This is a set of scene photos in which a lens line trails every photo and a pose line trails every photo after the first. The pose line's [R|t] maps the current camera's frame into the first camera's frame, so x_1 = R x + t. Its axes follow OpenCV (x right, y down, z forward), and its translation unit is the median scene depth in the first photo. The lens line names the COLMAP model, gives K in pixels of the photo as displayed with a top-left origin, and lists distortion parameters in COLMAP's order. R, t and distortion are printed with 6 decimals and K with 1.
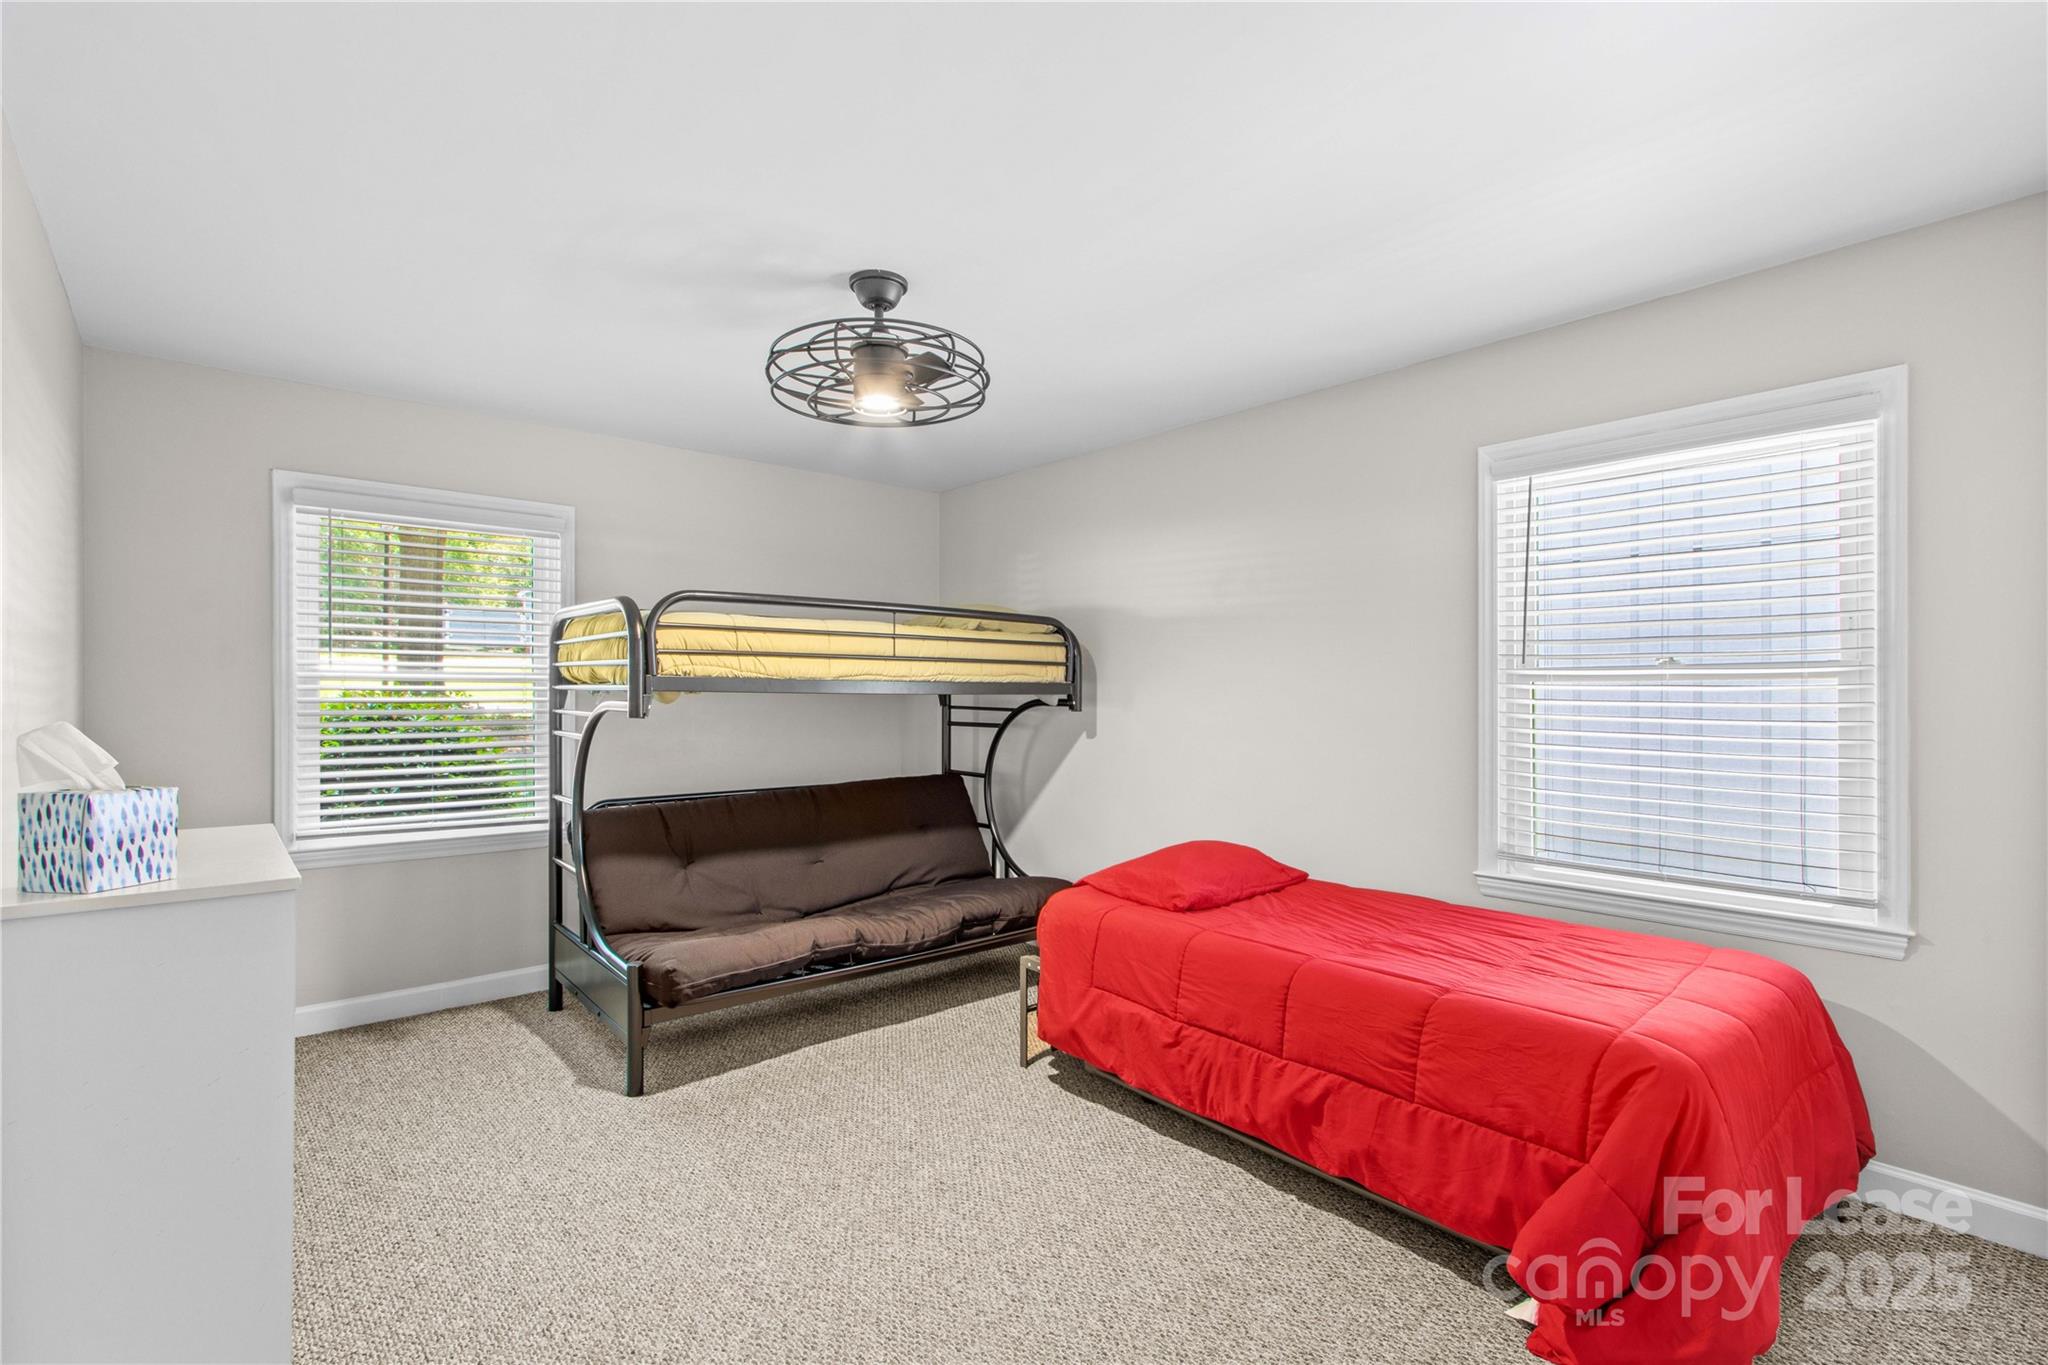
lens RADIAL K [[963.3, 0, 1020.1], [0, 963.3, 682.0], [0, 0, 1]] dist [0.005193, -0.000771]
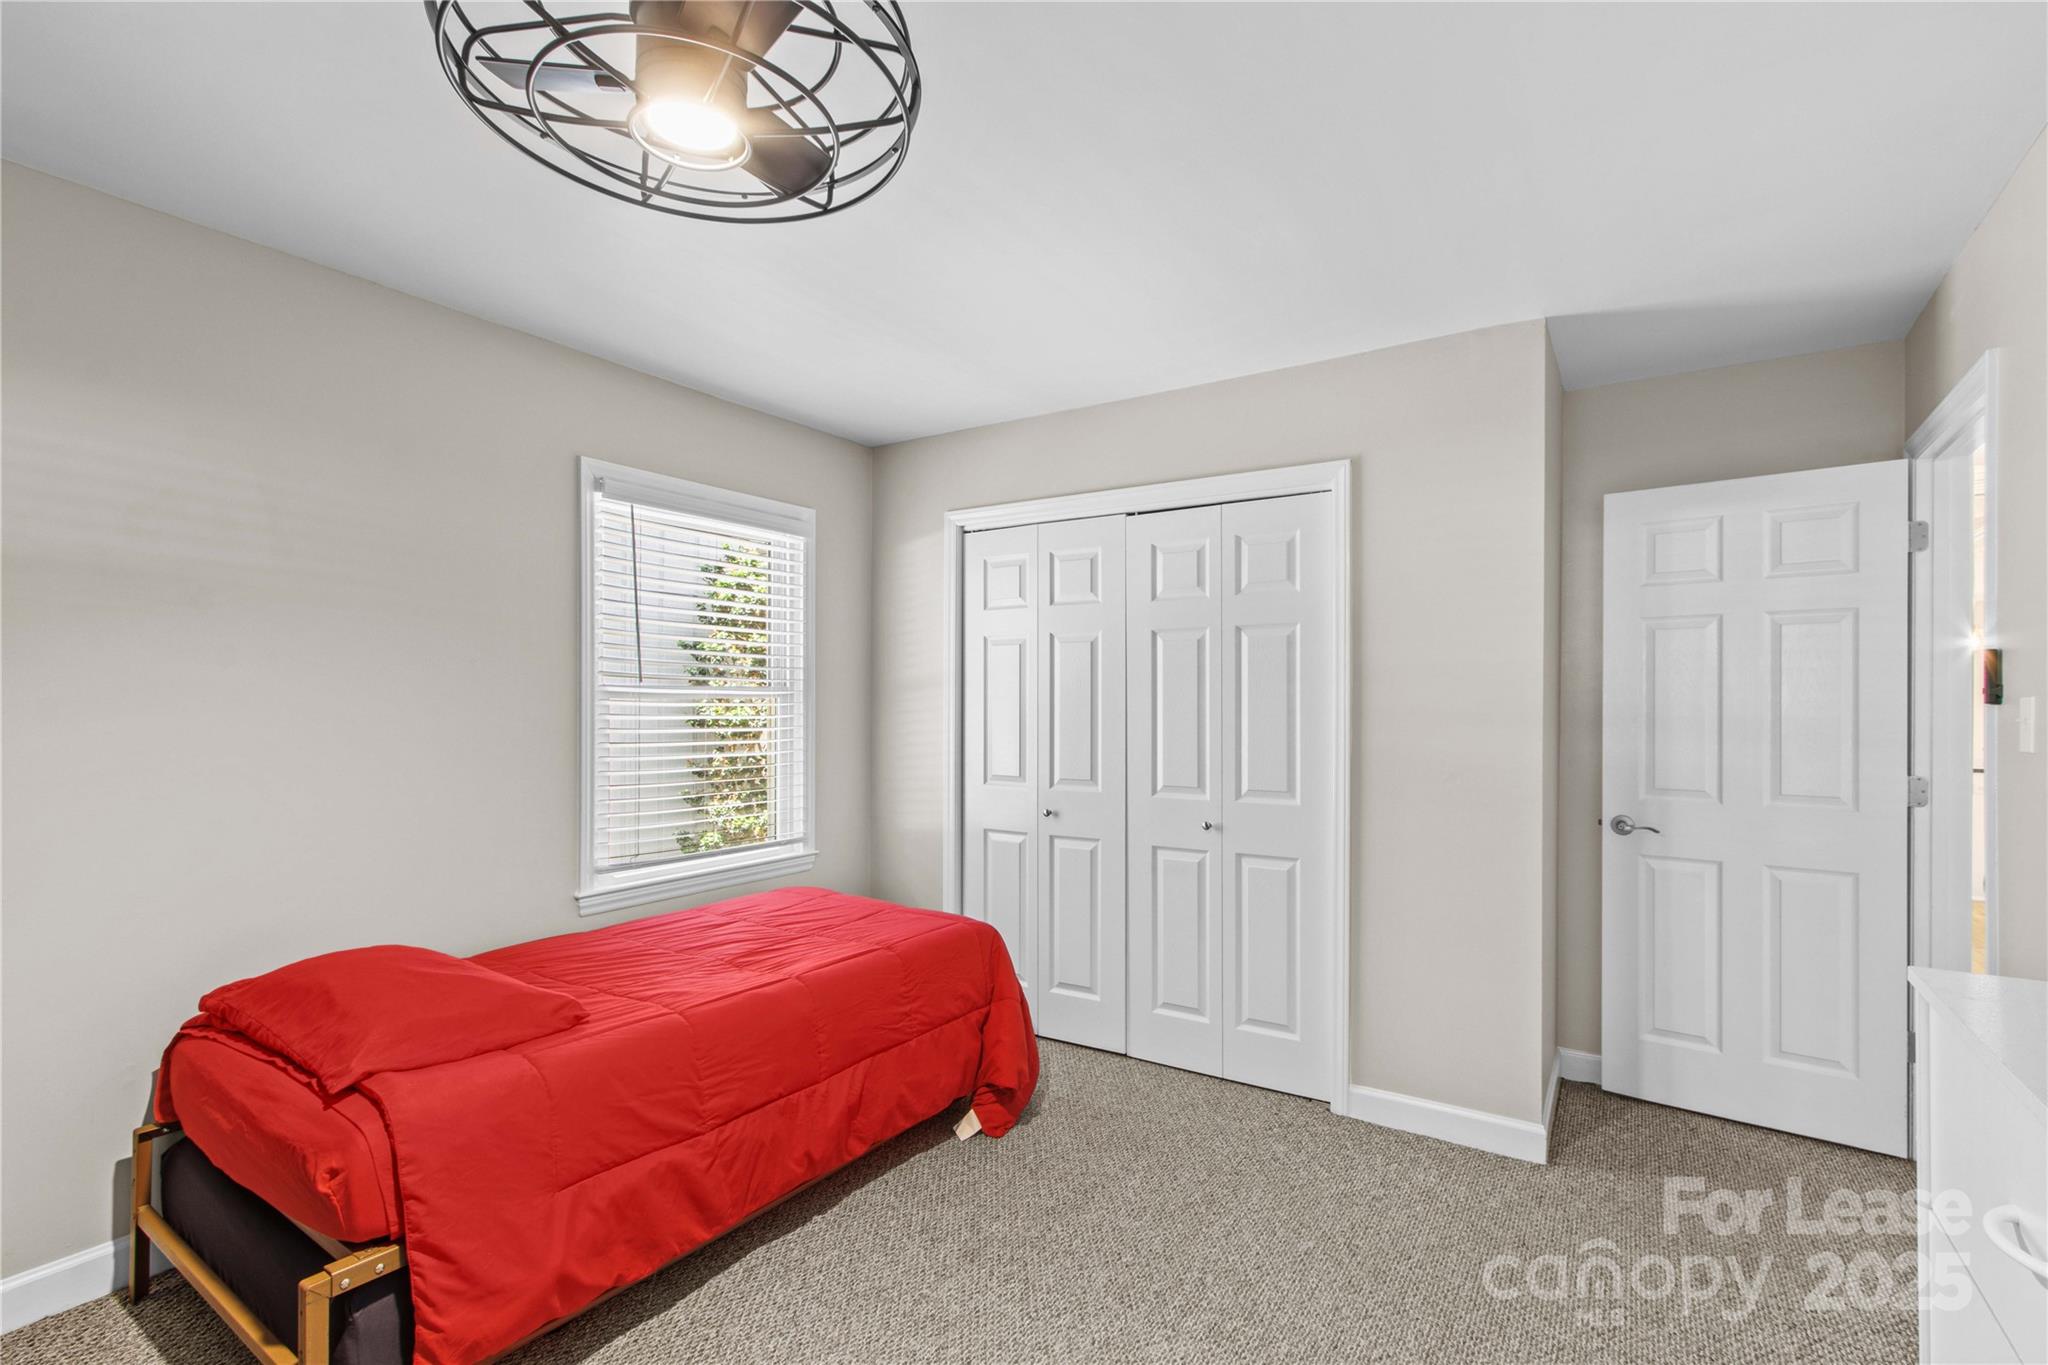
lens RADIAL K [[963.3, 0, 1015.7], [0, 963.3, 700.6], [0, 0, 1]] dist [0.005193, -0.000771]
pose [[-0.289828, 0.001775, 0.957077, -0.688252], [-0.008551, 0.999954, -0.004444, 0.003193], [-0.957040, -0.009472, -0.289800, 1.035197]]
